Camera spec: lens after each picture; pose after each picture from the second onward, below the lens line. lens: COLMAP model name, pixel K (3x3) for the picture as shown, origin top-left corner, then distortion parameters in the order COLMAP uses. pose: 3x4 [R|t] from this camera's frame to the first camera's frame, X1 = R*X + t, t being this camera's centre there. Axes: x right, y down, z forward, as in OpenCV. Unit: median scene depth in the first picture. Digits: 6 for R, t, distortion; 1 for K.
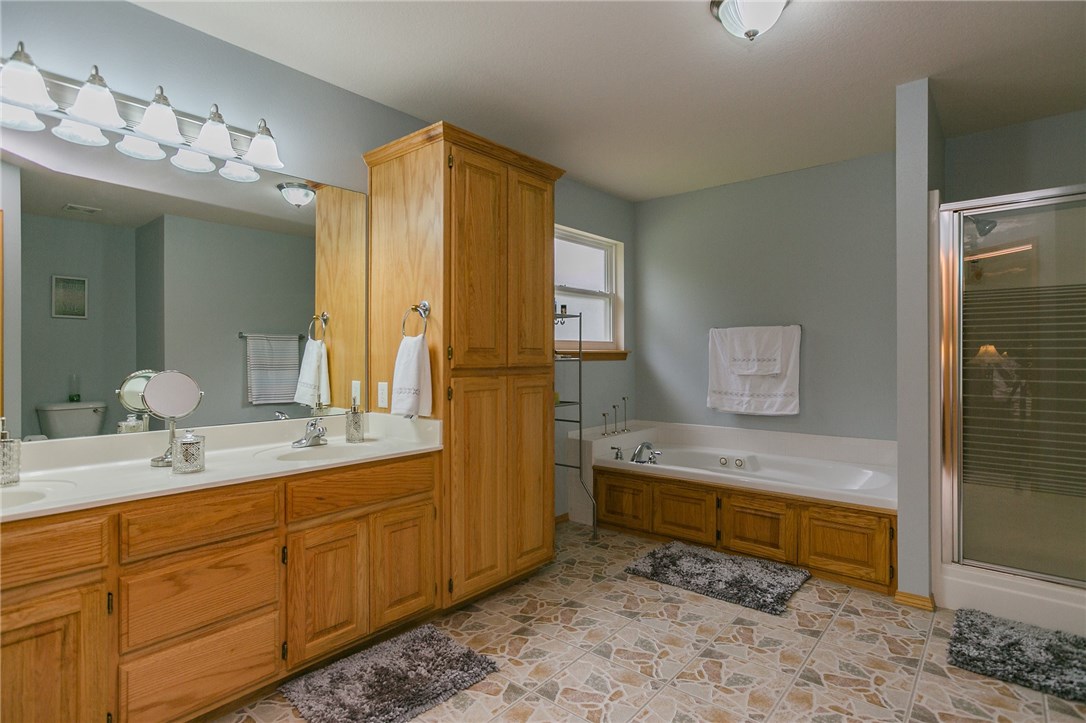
lens RADIAL K [[585.0, 0, 543.0], [0, 585.0, 361.5], [0, 0, 1]] dist [-0.000468, -0.000017]
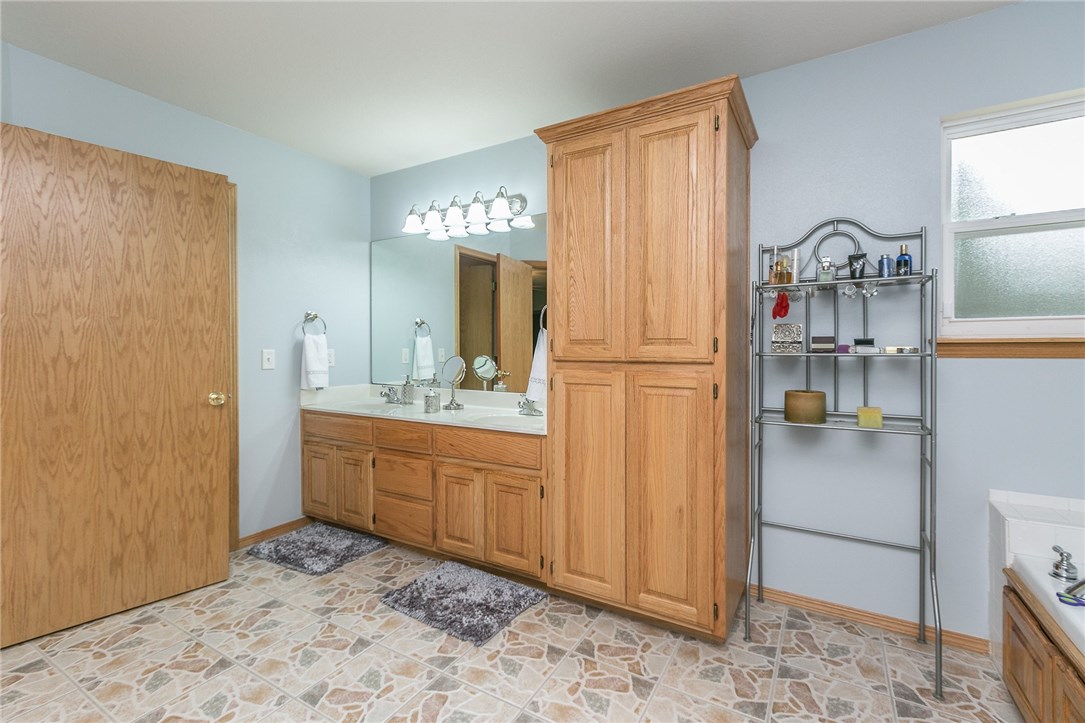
lens RADIAL K [[482.0, 0, 540.7], [0, 482.0, 353.2], [0, 0, 1]] dist [0.008425, 0.000114]
pose [[0.133281, 0.011394, -0.991013, 0.678414], [-0.009066, 0.999906, 0.010277, -0.008118], [0.991037, 0.007615, 0.133372, 0.848292]]
